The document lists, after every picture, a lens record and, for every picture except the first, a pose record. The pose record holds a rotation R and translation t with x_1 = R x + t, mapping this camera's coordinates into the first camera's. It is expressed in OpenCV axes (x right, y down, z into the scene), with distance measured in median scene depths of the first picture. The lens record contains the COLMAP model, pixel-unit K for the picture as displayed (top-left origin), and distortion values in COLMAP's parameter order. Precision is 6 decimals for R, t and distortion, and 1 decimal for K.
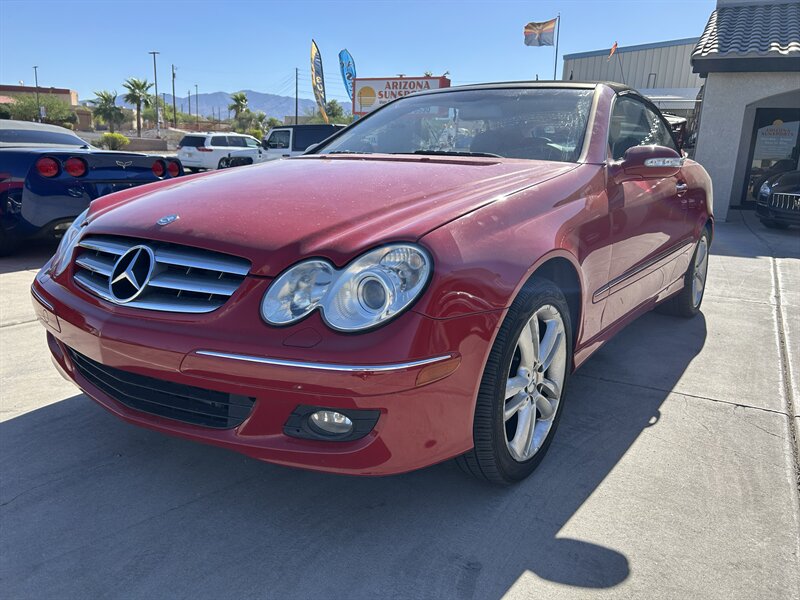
lens RADIAL K [[630.6, 0, 400.0], [0, 630.6, 300.0], [0, 0, 1]] dist [0.034776, -0.040674]
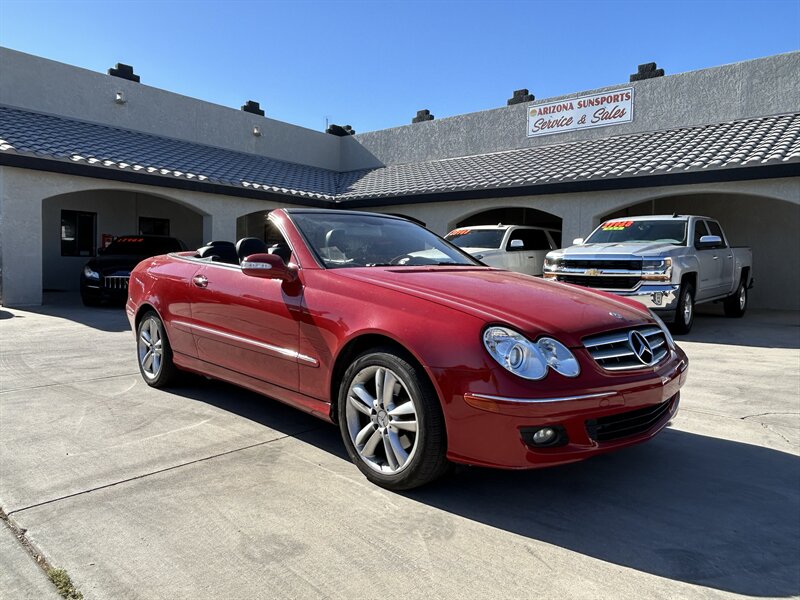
lens RADIAL K [[588.1, 0, 400.0], [0, 588.1, 300.0], [0, 0, 1]] dist [0.026714, -0.036551]
pose [[0.154446, -0.093081, 0.983607, -1.553805], [0.200647, 0.977761, 0.061022, -0.295108], [-0.967413, 0.187933, 0.169688, 1.020649]]
